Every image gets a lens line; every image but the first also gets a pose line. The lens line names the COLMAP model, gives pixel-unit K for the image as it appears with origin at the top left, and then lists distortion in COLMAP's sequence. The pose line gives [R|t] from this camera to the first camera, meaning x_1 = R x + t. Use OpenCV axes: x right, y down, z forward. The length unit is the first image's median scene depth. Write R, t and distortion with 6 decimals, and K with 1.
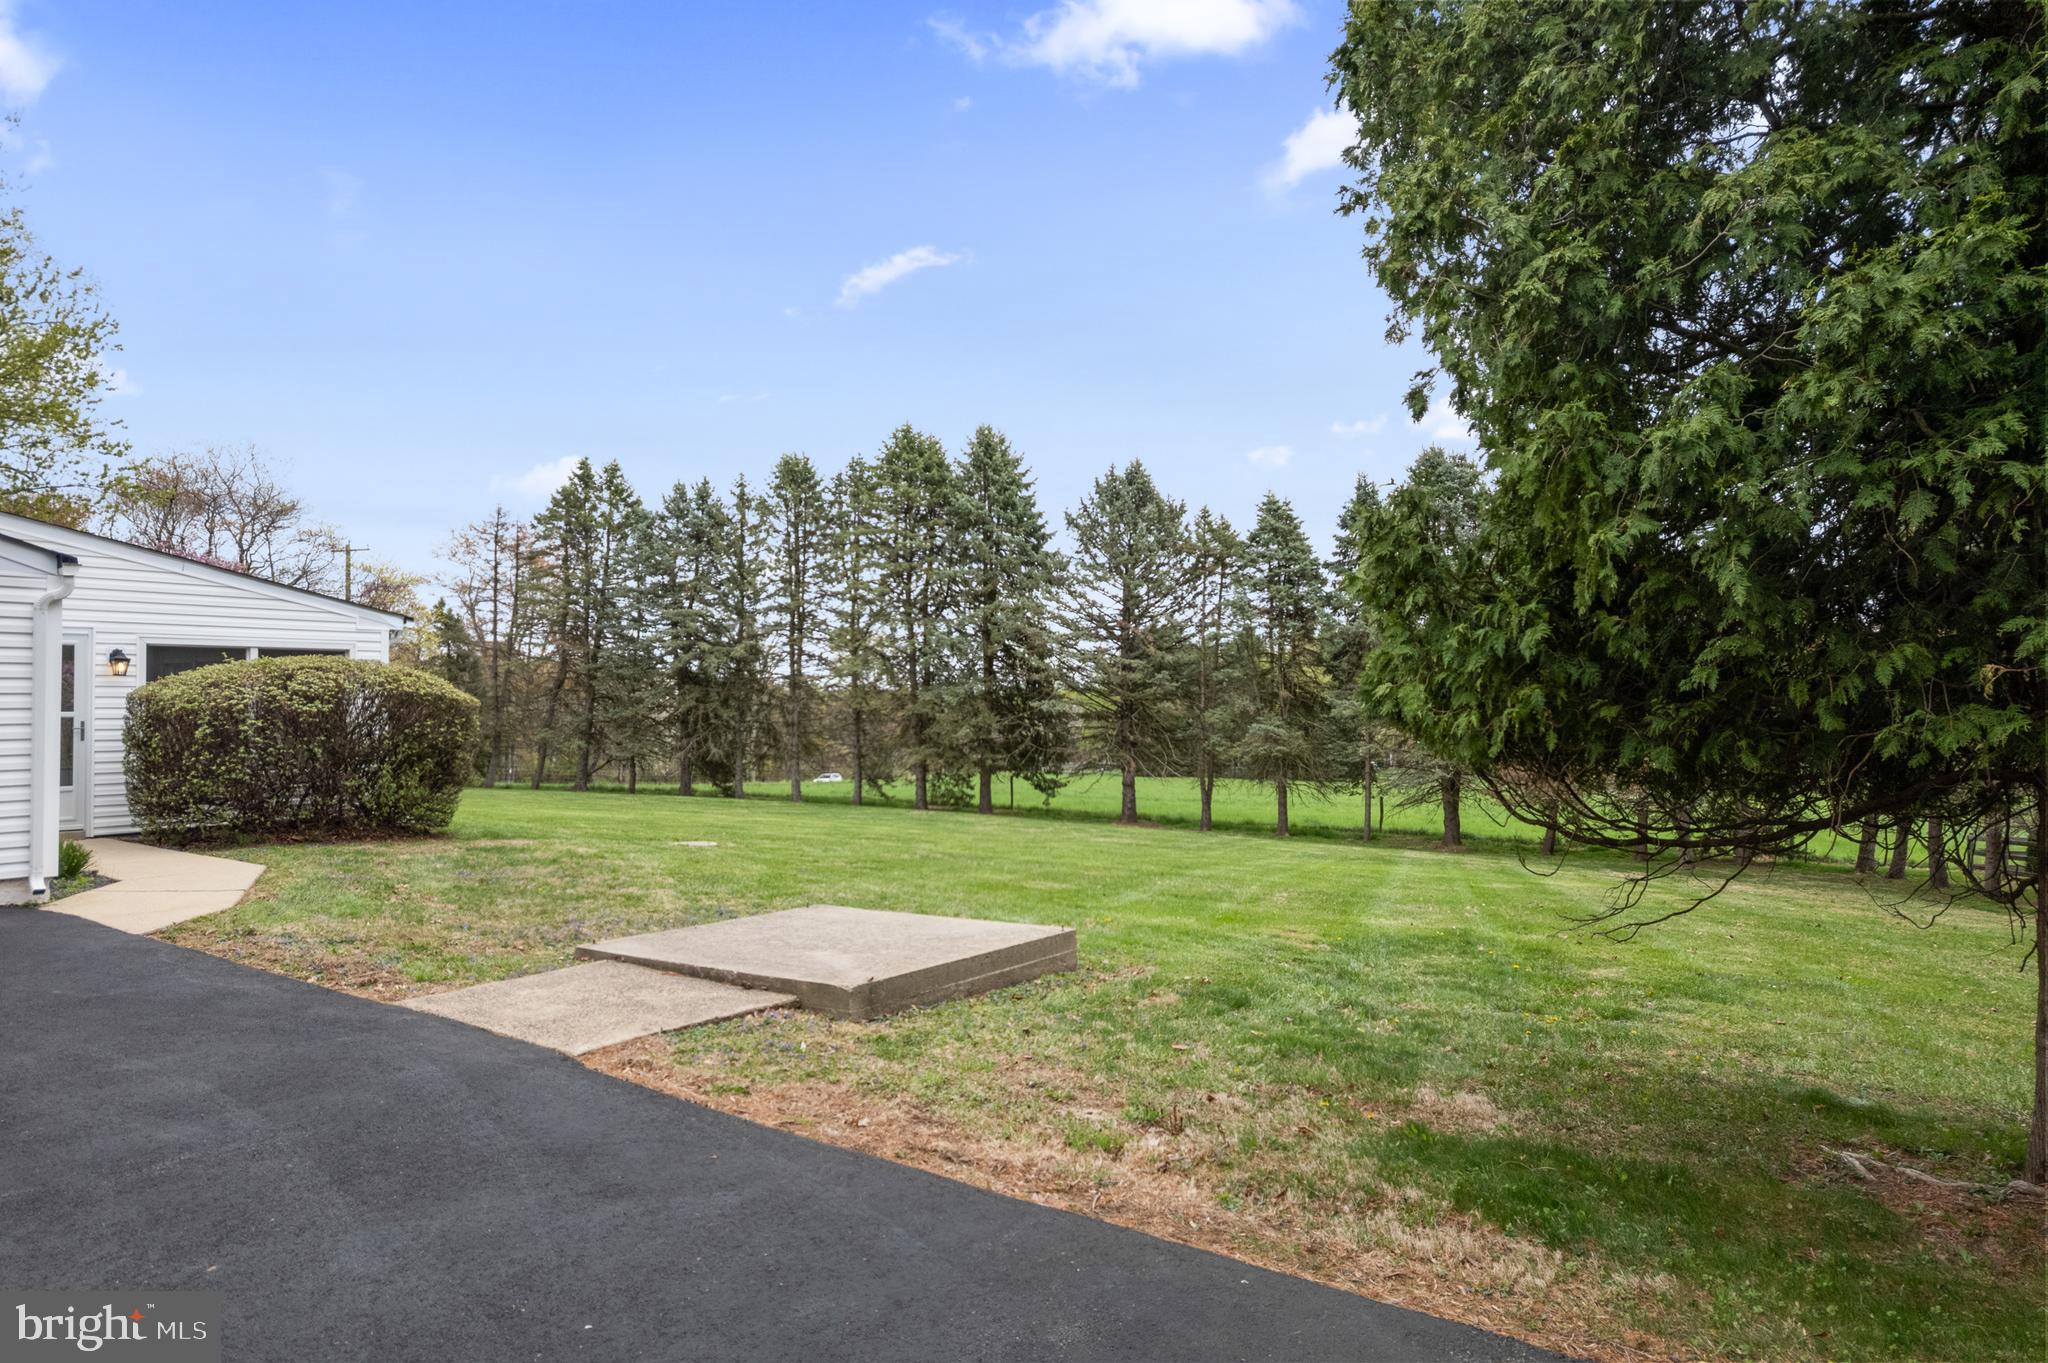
lens RADIAL K [[1318.5, 0, 1036.2], [0, 1318.5, 675.5], [0, 0, 1]] dist [-0.052654, 0.050497]
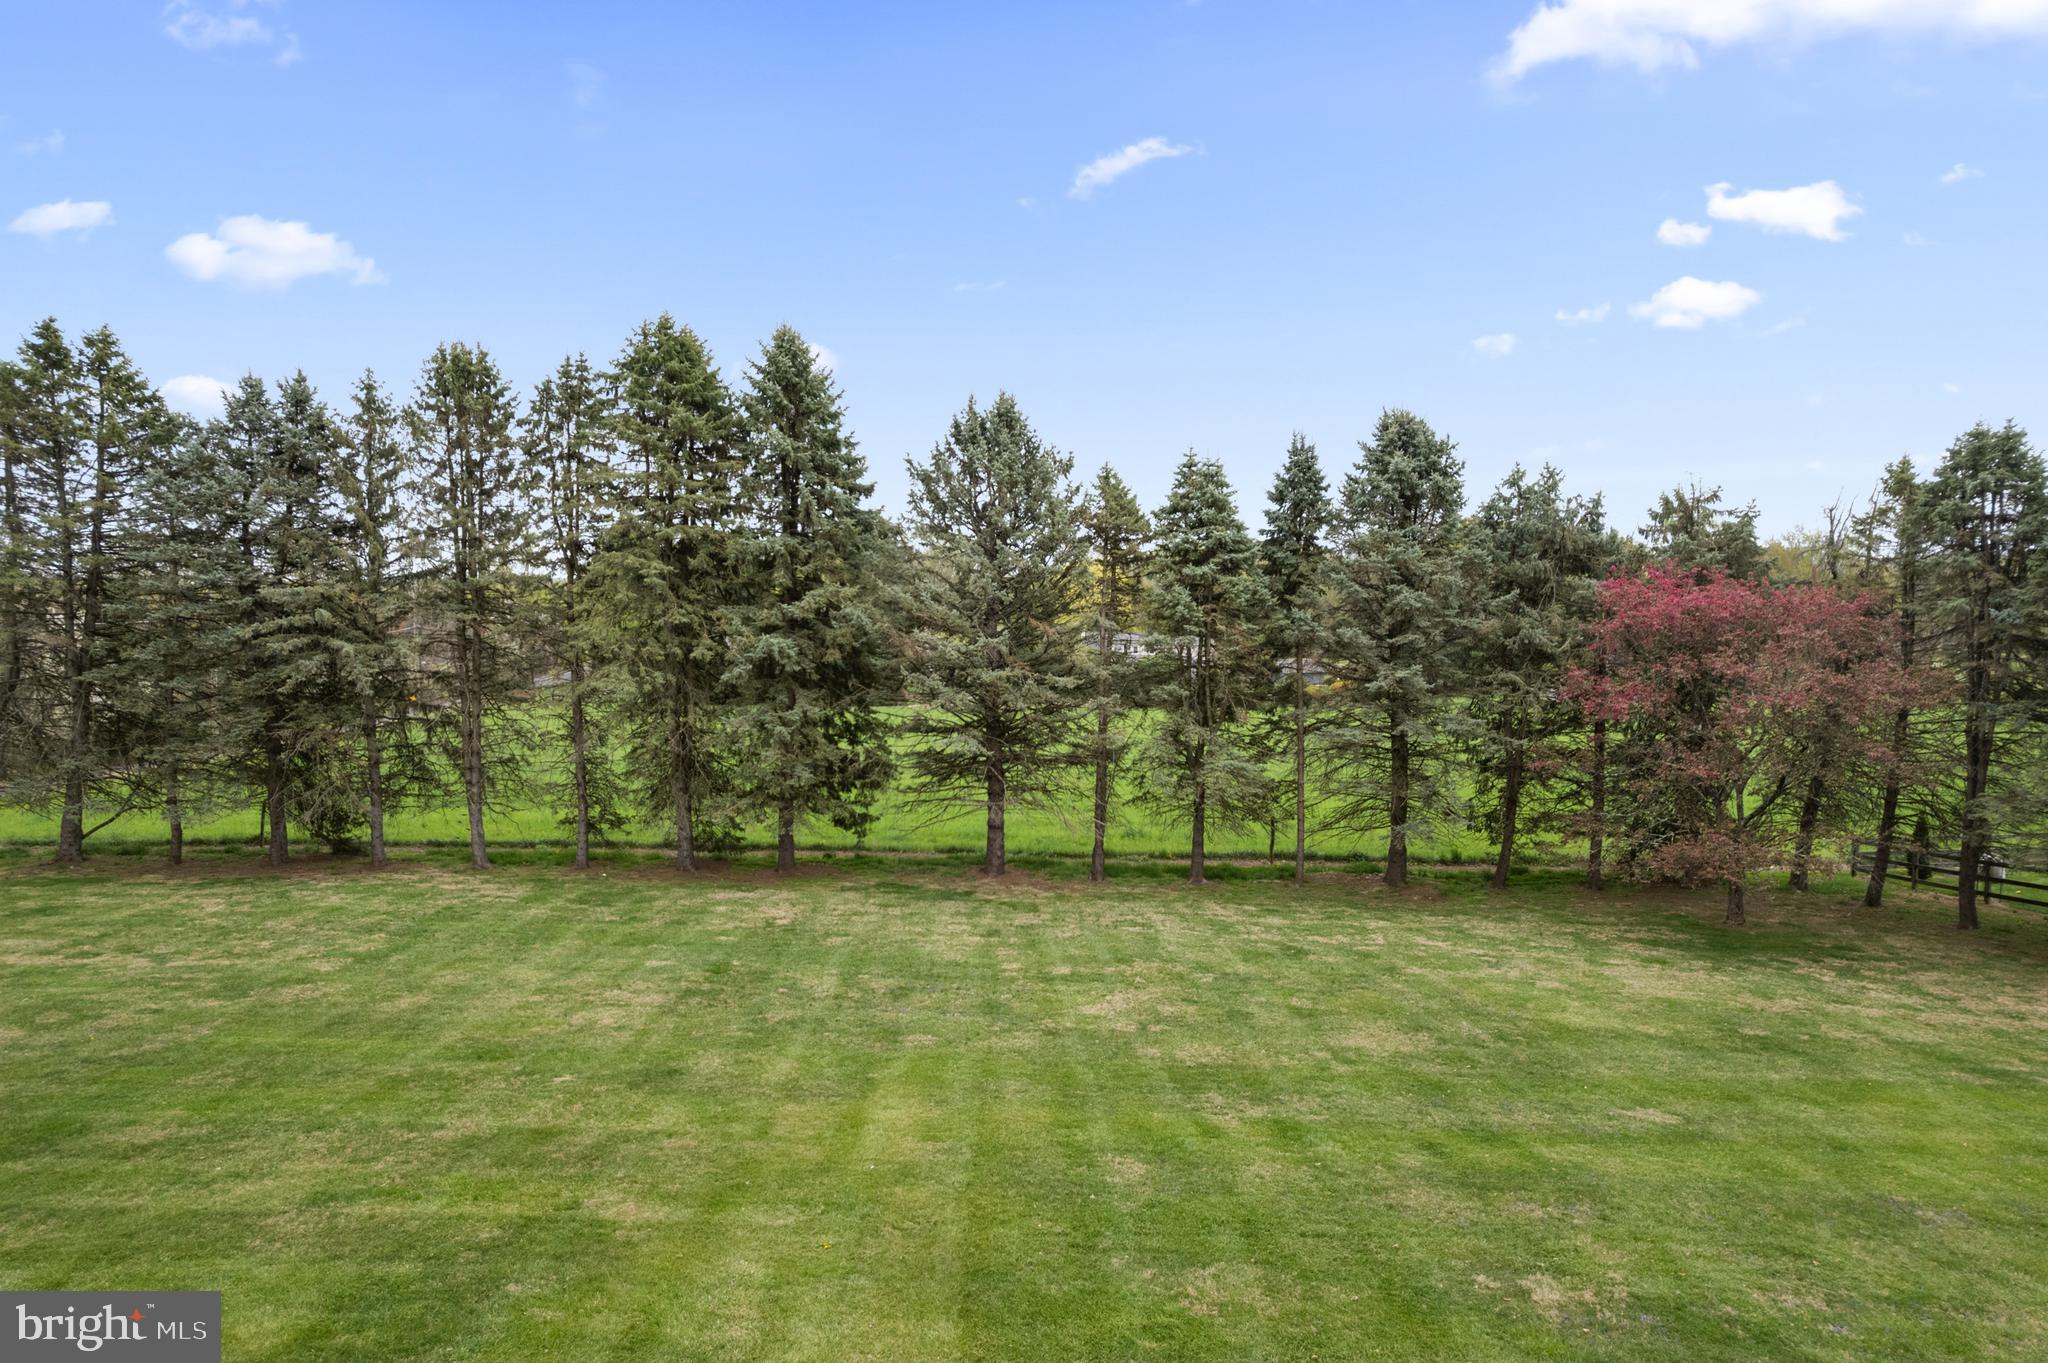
lens RADIAL K [[1318.5, 0, 1016.0], [0, 1318.5, 682.0], [0, 0, 1]] dist [-0.052654, 0.050497]
pose [[0.906556, -0.031135, 0.420936, -0.224024], [-0.007380, 0.995954, 0.089561, -0.064164], [-0.422021, -0.084299, 0.902658, 0.293196]]
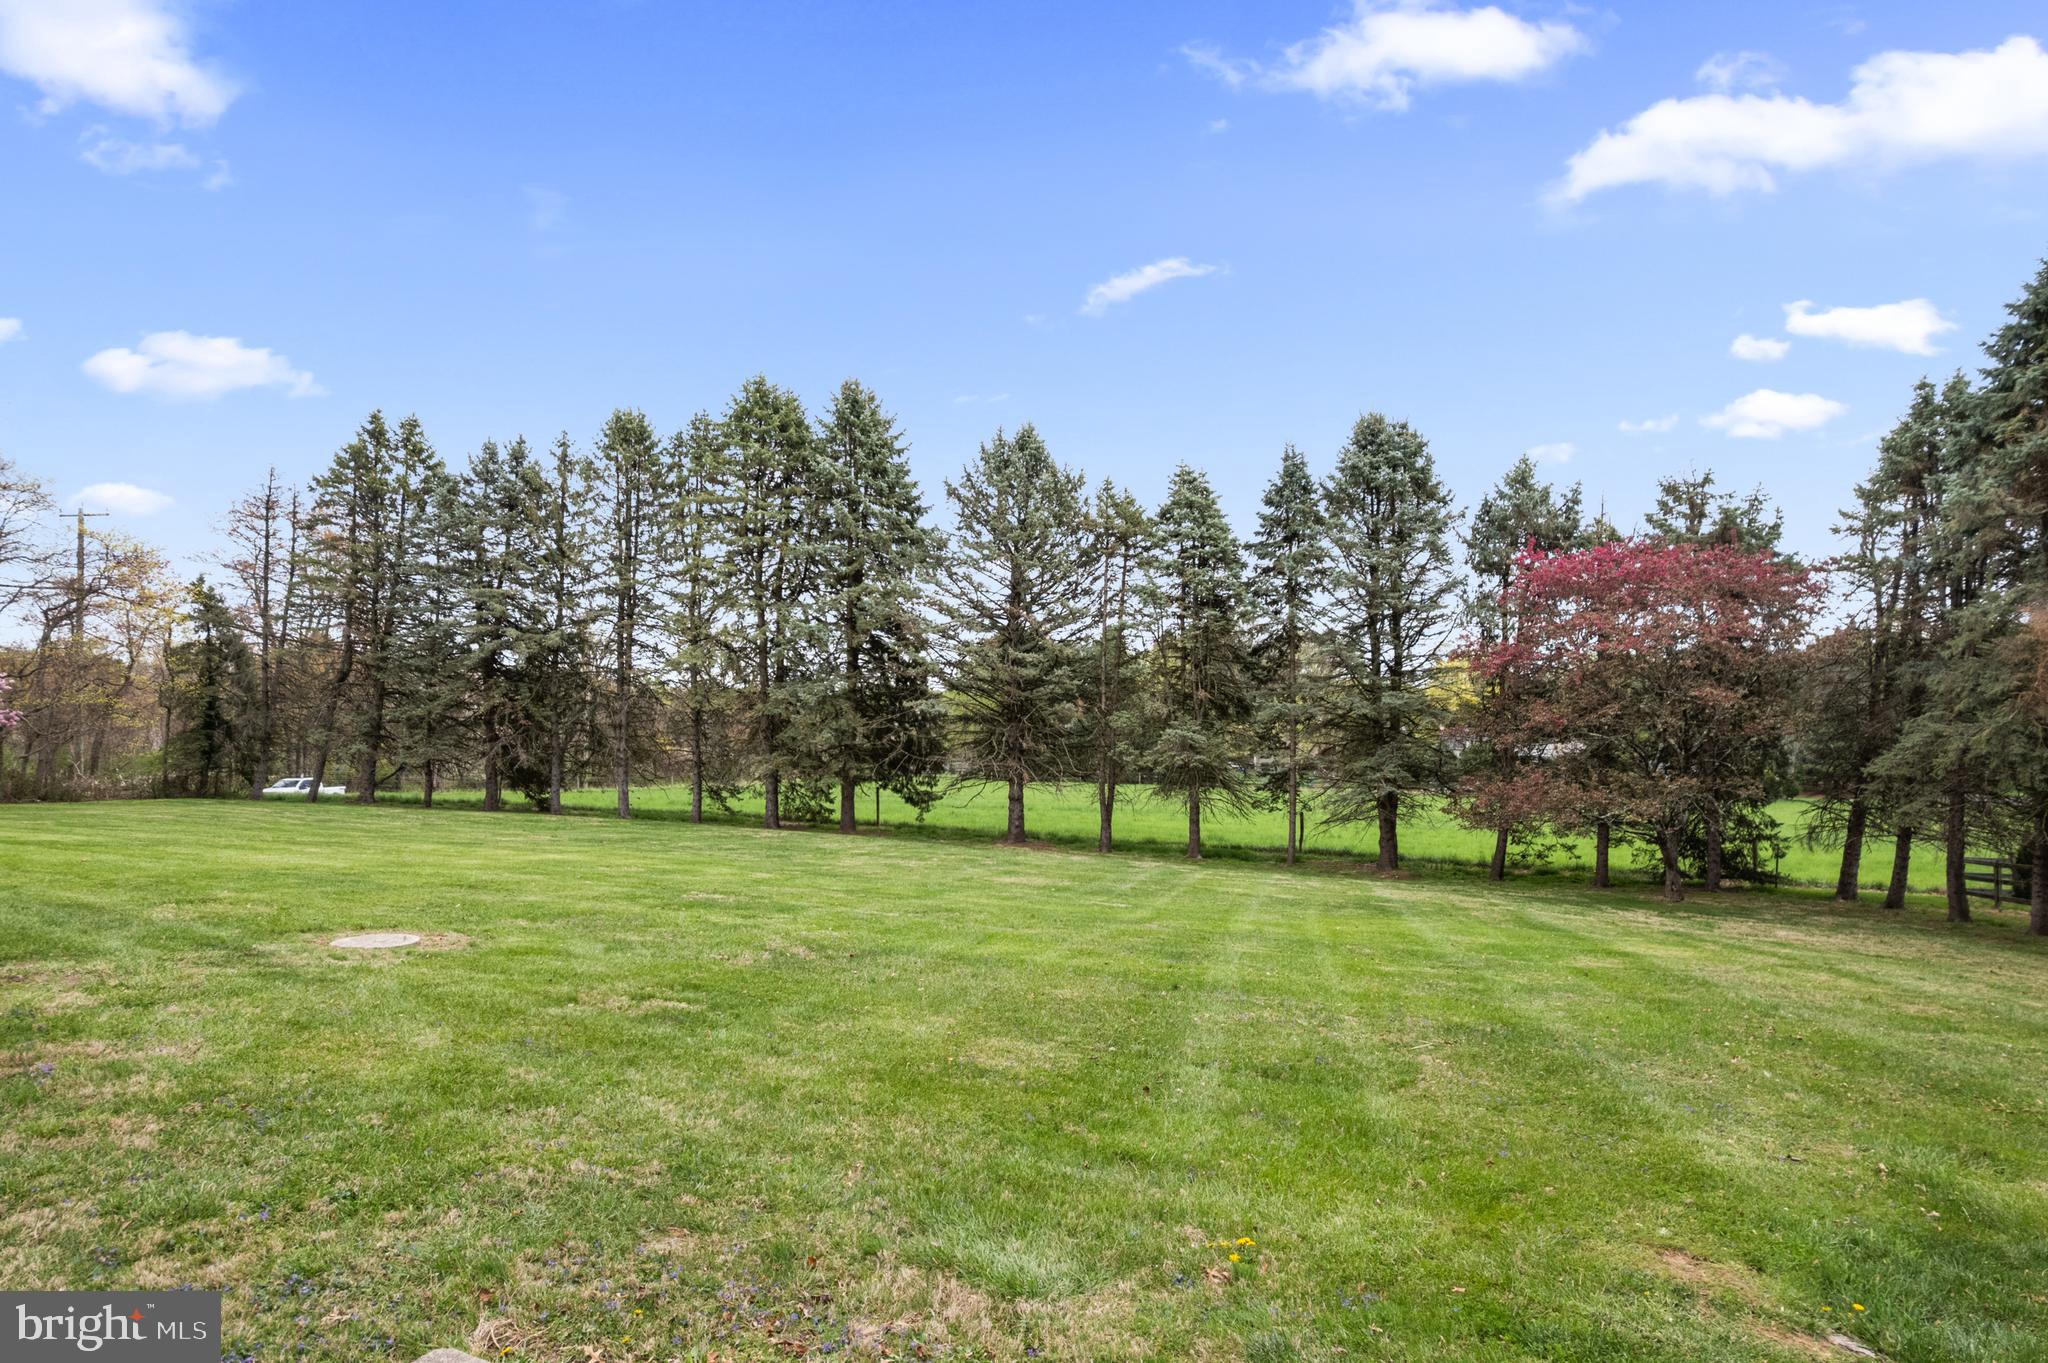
lens RADIAL K [[1318.5, 0, 1029.3], [0, 1318.5, 659.6], [0, 0, 1]] dist [-0.052654, 0.050497]
pose [[0.994632, 0.009687, 0.103017, -0.010171], [-0.008548, 0.999898, -0.011485, 0.001715], [-0.103117, 0.010543, 0.994613, 0.132337]]
